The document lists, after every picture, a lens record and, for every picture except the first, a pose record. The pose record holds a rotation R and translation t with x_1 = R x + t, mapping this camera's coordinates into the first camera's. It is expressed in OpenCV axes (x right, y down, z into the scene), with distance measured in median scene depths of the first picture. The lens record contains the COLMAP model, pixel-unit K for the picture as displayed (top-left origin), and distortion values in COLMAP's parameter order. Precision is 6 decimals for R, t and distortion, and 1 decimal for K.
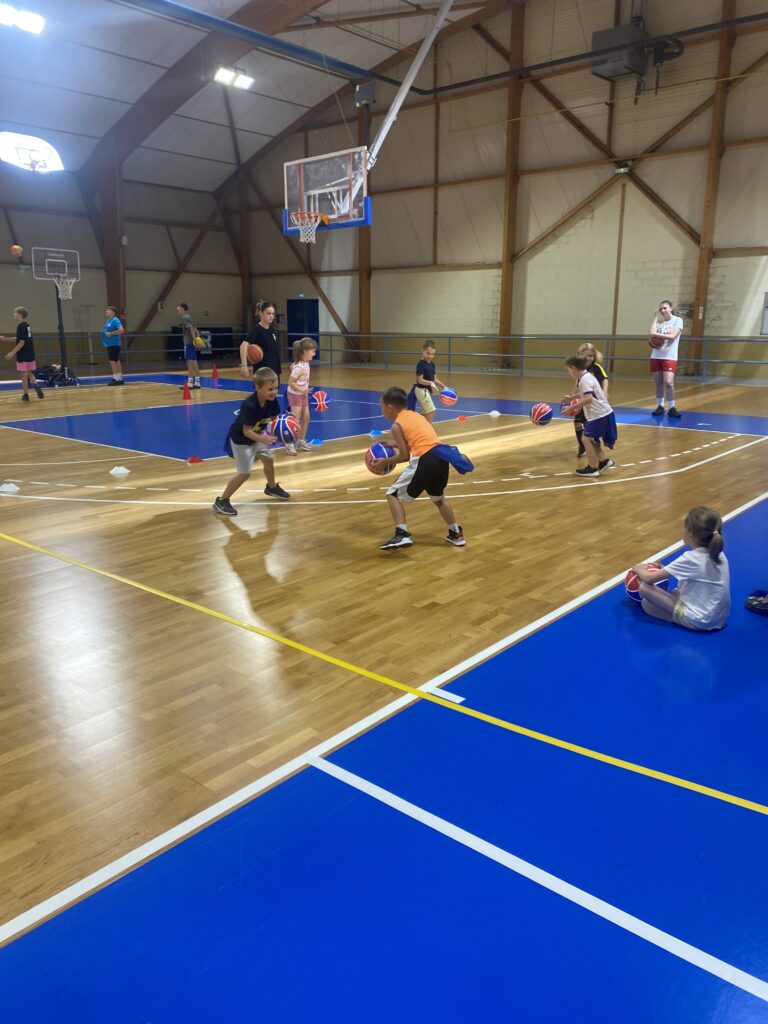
lens RADIAL K [[770.8, 0, 380.4], [0, 770.8, 518.3], [0, 0, 1]] dist [0.005595, -0.008159]
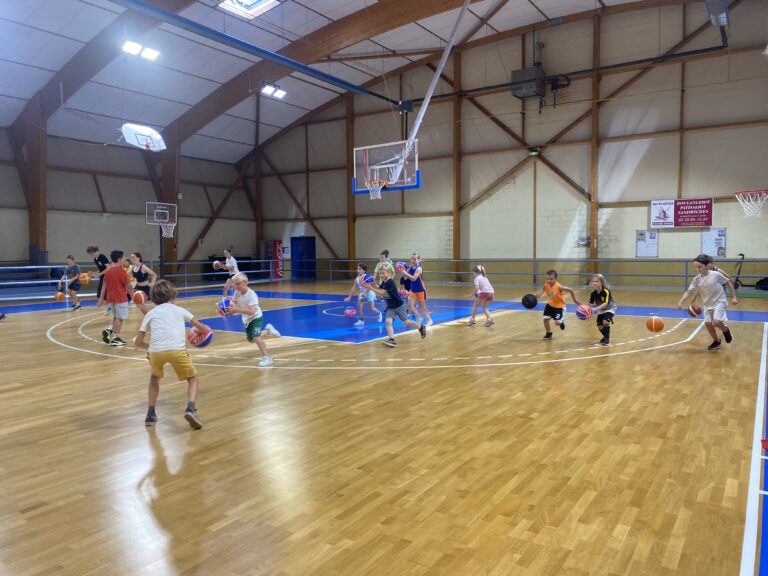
lens RADIAL K [[579.8, 0, 380.8], [0, 579.8, 283.8], [0, 0, 1]] dist [0.004125, -0.006999]
pose [[0.992019, -0.017193, 0.124910, -0.131119], [0.041092, 0.980657, -0.191372, 0.008765], [-0.119204, 0.194978, 0.973537, -0.030247]]
